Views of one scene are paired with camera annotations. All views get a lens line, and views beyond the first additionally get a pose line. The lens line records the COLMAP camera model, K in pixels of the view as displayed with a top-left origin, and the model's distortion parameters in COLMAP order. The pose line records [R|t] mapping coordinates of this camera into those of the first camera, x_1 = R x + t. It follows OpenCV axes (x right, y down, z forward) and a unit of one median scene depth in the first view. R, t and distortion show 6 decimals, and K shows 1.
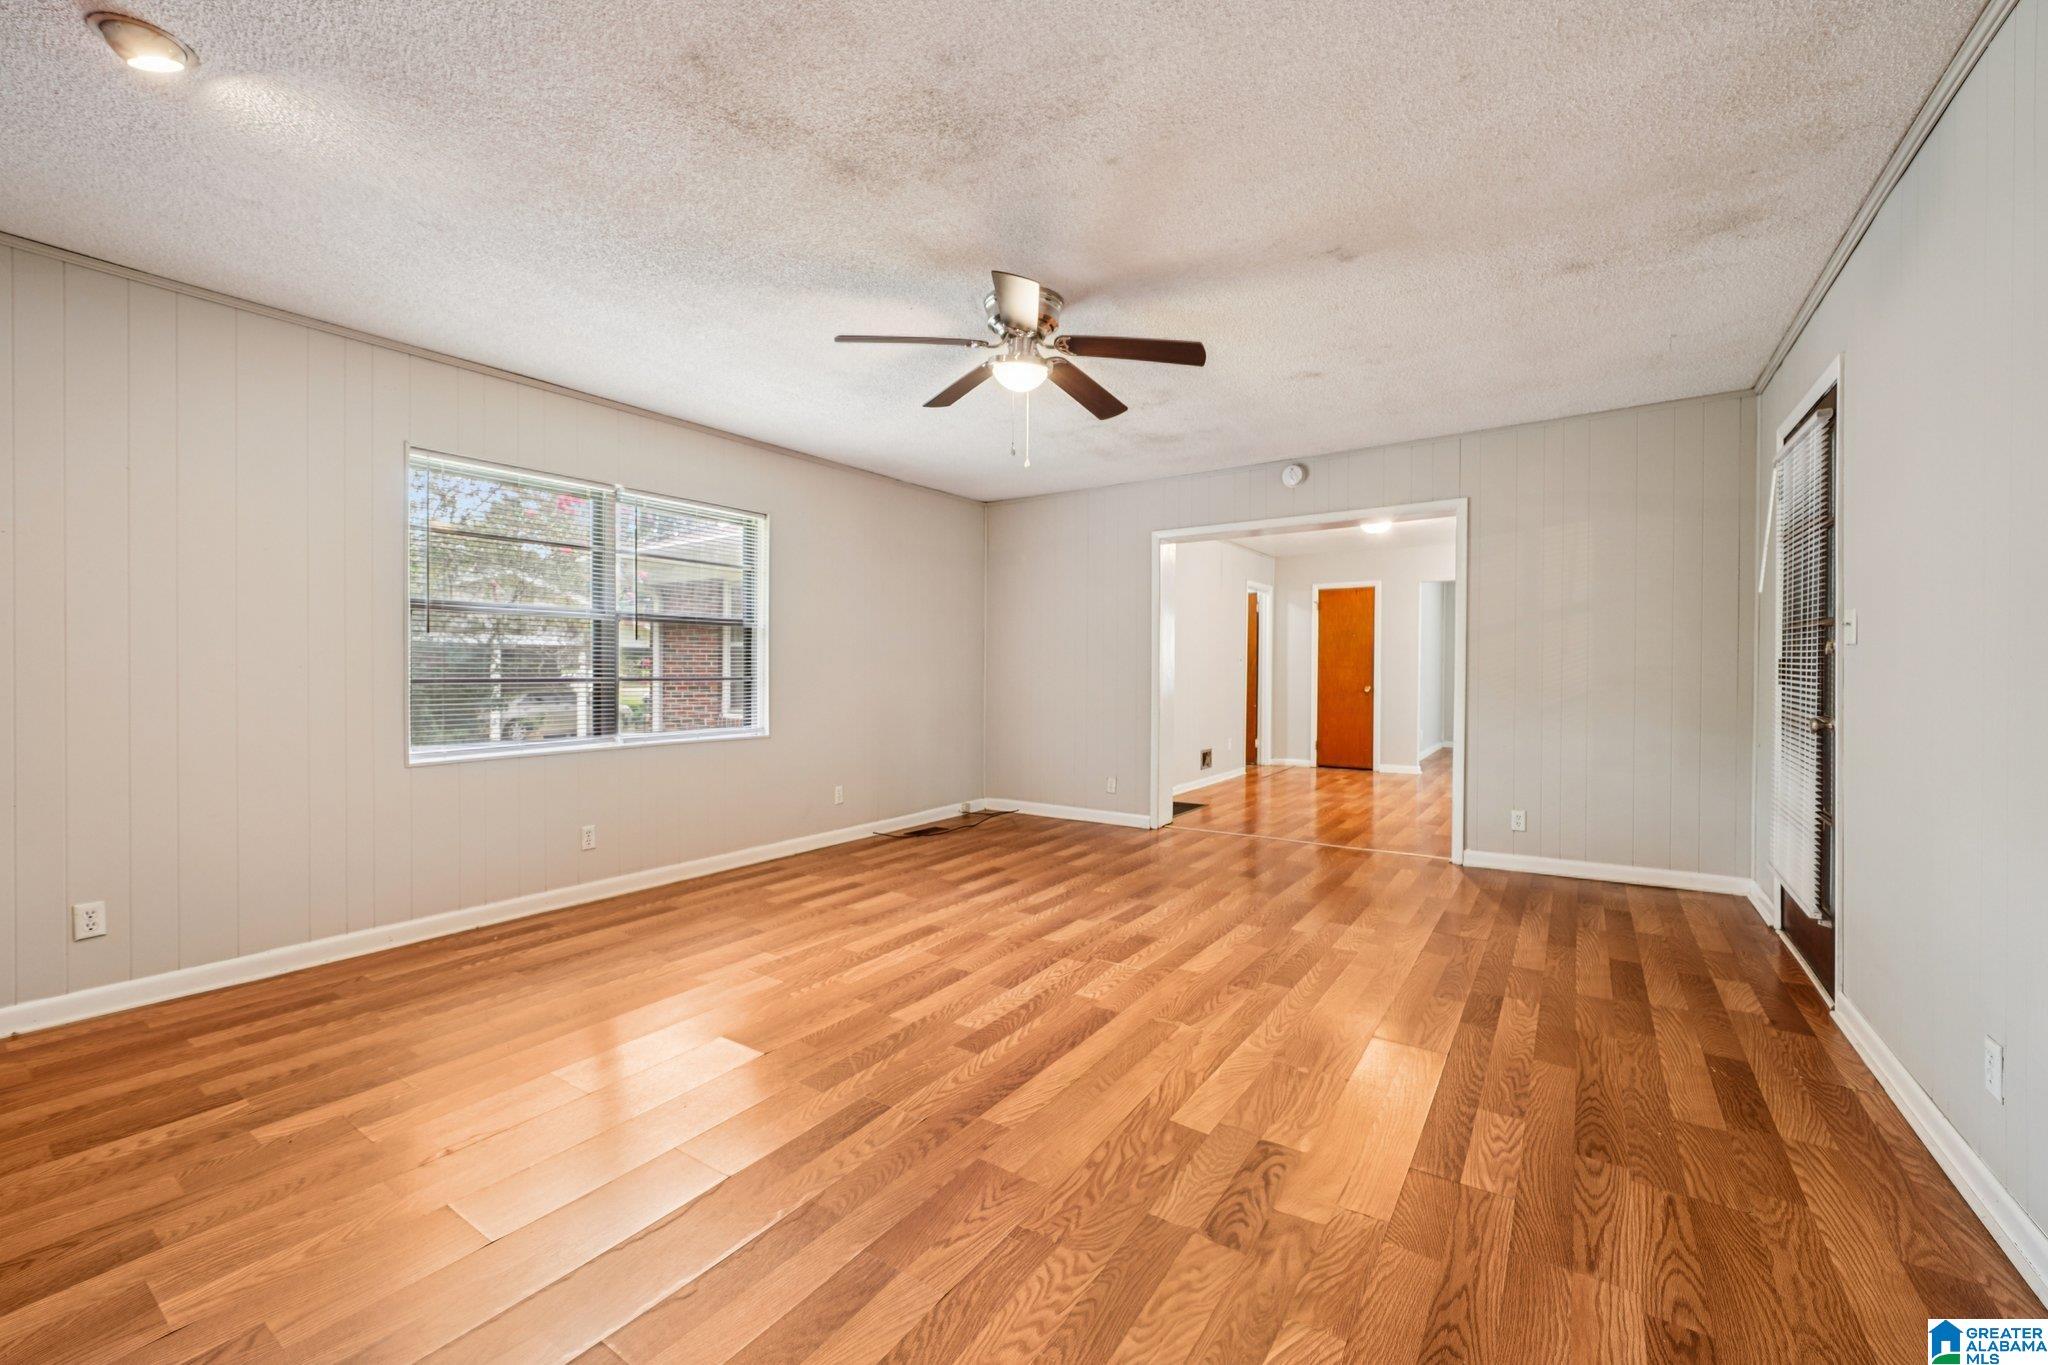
lens RADIAL K [[829.2, 0, 1024.0], [0, 829.2, 682.5], [0, 0, 1]] dist [0.001743, 0.000063]
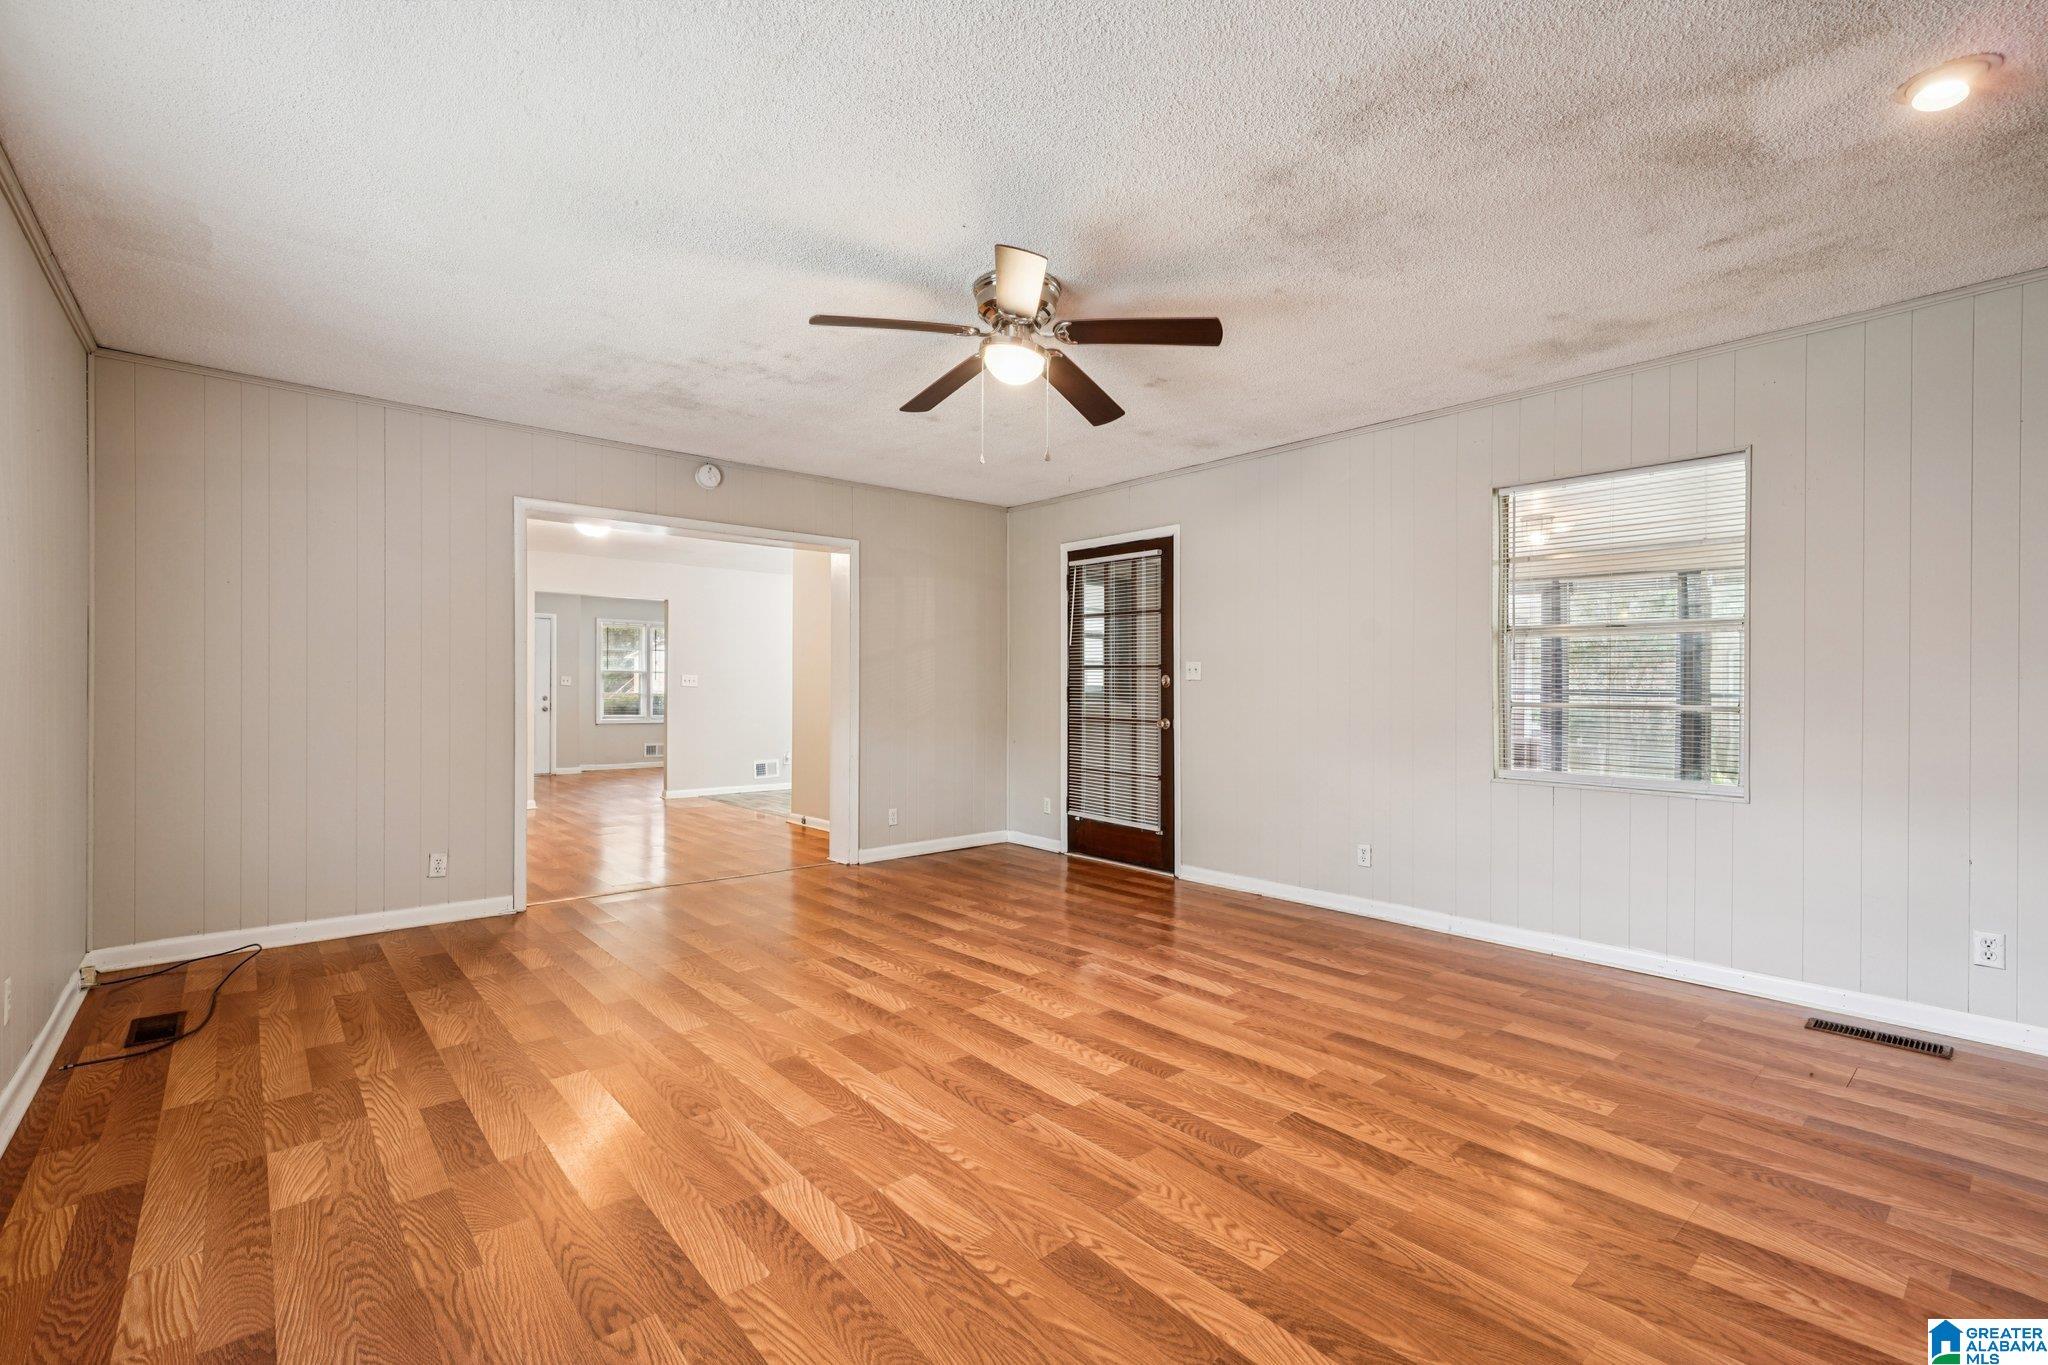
lens RADIAL K [[886.1, 0, 1036.0], [0, 886.1, 723.0], [0, 0, 1]] dist [0.020849, 0.000571]
pose [[0.252689, -0.034170, 0.966944, -0.885395], [0.012725, 0.999407, 0.031992, -0.013416], [-0.967464, 0.004221, 0.252974, 0.693392]]
